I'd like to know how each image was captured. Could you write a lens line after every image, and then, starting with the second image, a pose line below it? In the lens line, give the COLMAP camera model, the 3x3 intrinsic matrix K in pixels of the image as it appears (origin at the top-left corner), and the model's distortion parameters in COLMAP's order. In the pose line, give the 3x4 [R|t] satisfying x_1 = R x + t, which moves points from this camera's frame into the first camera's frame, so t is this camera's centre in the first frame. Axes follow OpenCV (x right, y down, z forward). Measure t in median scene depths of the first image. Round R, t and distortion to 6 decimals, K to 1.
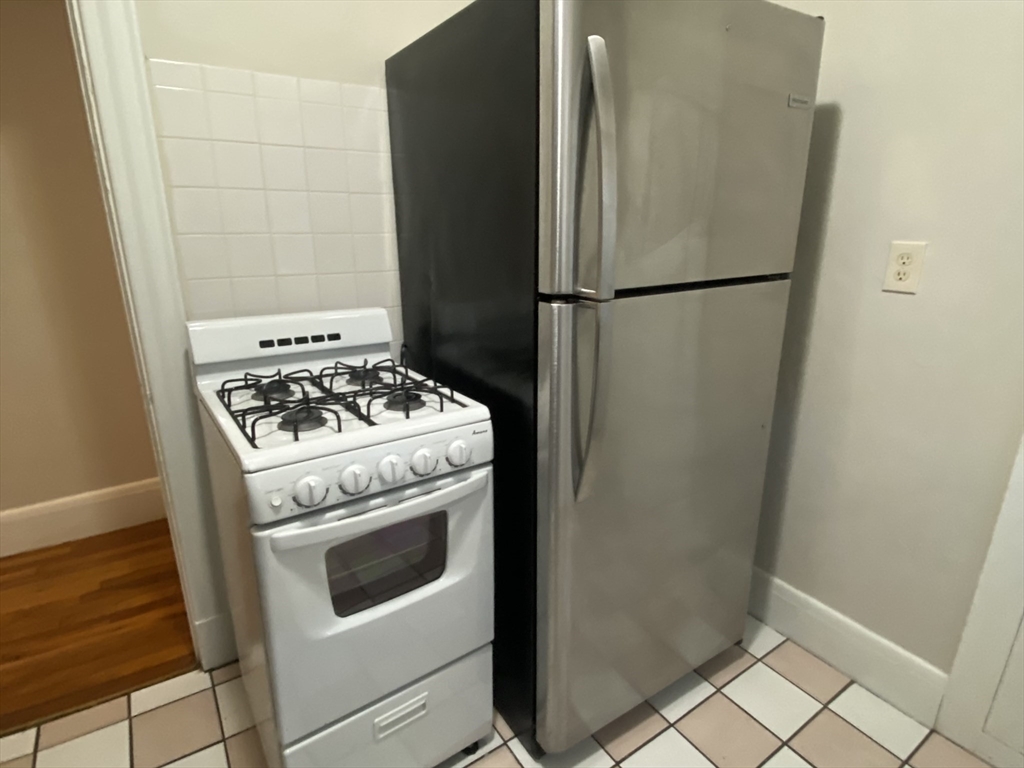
lens RADIAL K [[549.3, 0, 512.0], [0, 549.3, 384.0], [0, 0, 1]] dist [0.059166, -0.055346]
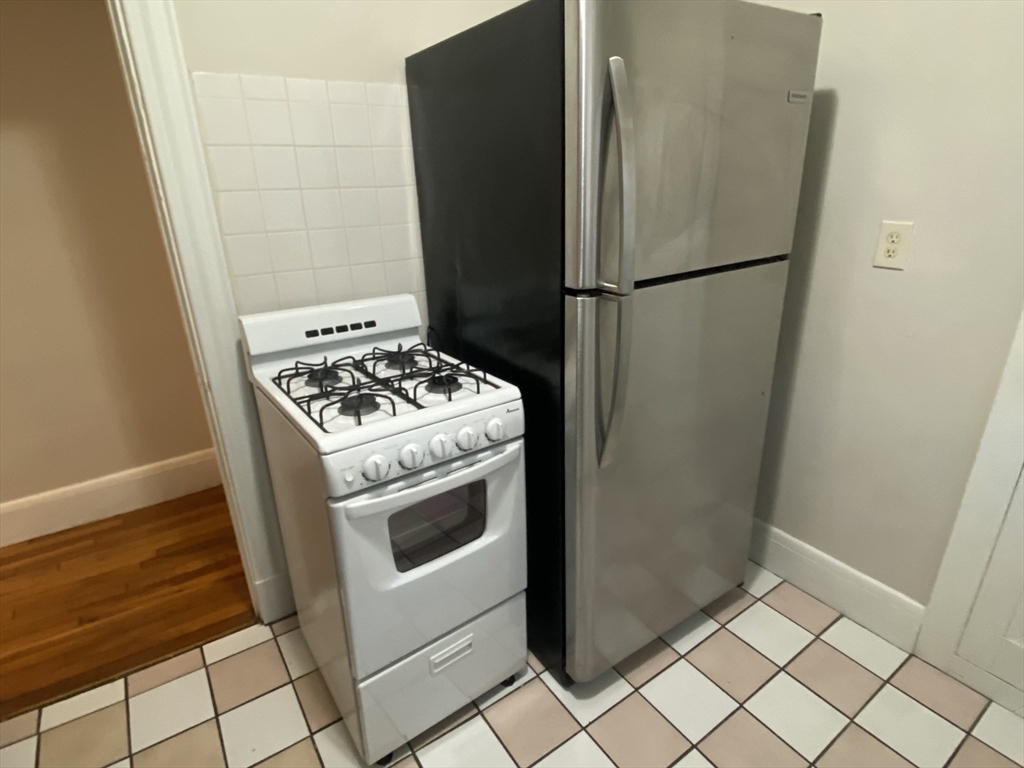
lens RADIAL K [[549.8, 0, 511.3], [0, 549.8, 384.0], [0, 0, 1]] dist [0.053926, -0.047607]
pose [[0.999542, -0.030229, 0.001051, -0.054243], [0.030078, 0.997008, 0.071213, -0.041517], [-0.003201, -0.071148, 0.997461, -0.108776]]
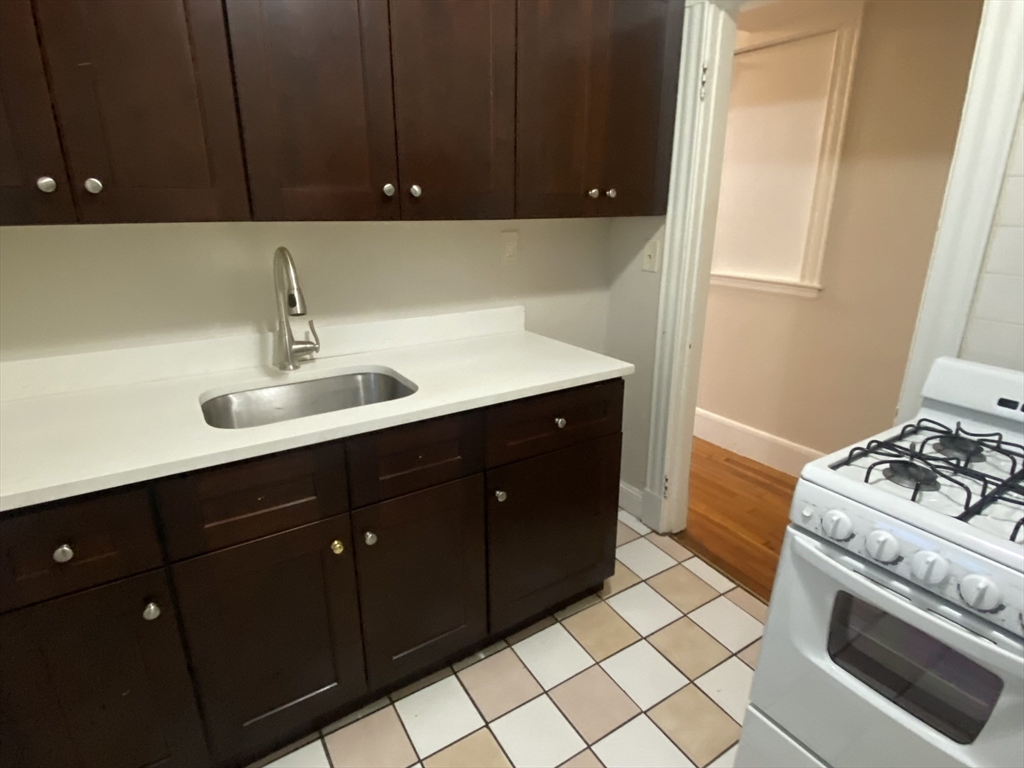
lens RADIAL K [[549.3, 0, 512.0], [0, 549.3, 384.0], [0, 0, 1]] dist [0.059166, -0.055346]
pose [[-0.039830, 0.297526, -0.953882, 0.432721], [-0.301386, 0.906602, 0.295364, -0.129079], [0.952670, 0.299251, 0.053560, 0.199148]]
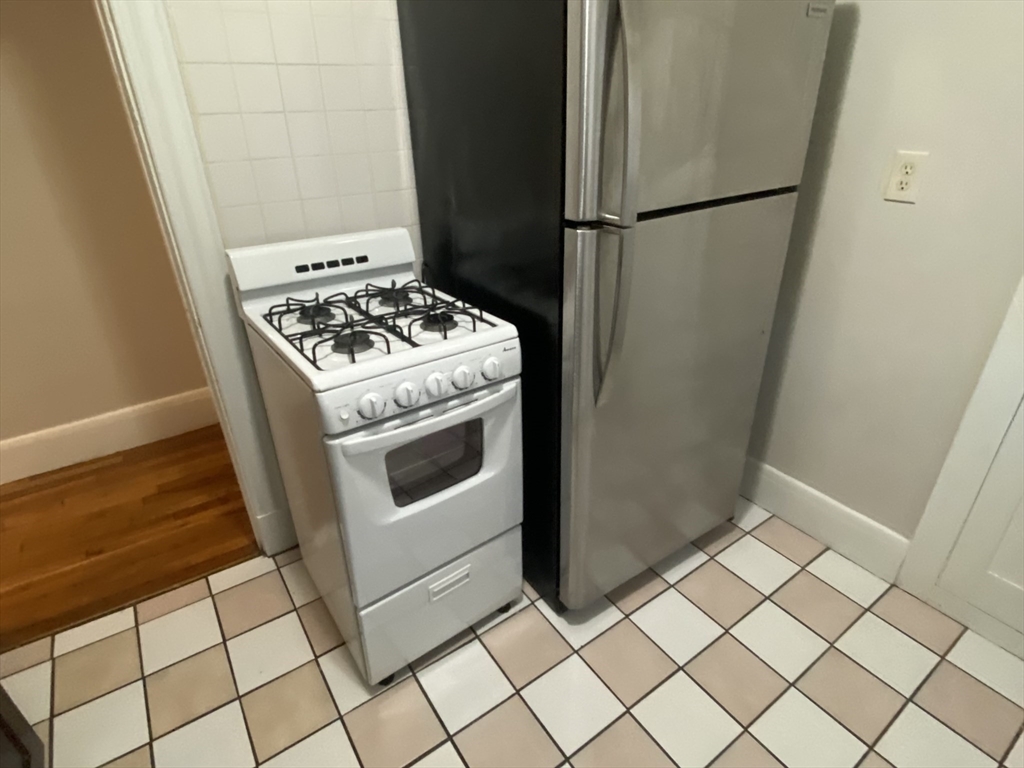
lens RADIAL K [[549.3, 0, 512.0], [0, 549.3, 384.0], [0, 0, 1]] dist [0.059166, -0.055346]
pose [[0.999606, -0.027697, 0.004587, -0.053616], [0.026436, 0.983612, 0.178351, -0.036111], [-0.009452, -0.178160, 0.983956, -0.094939]]
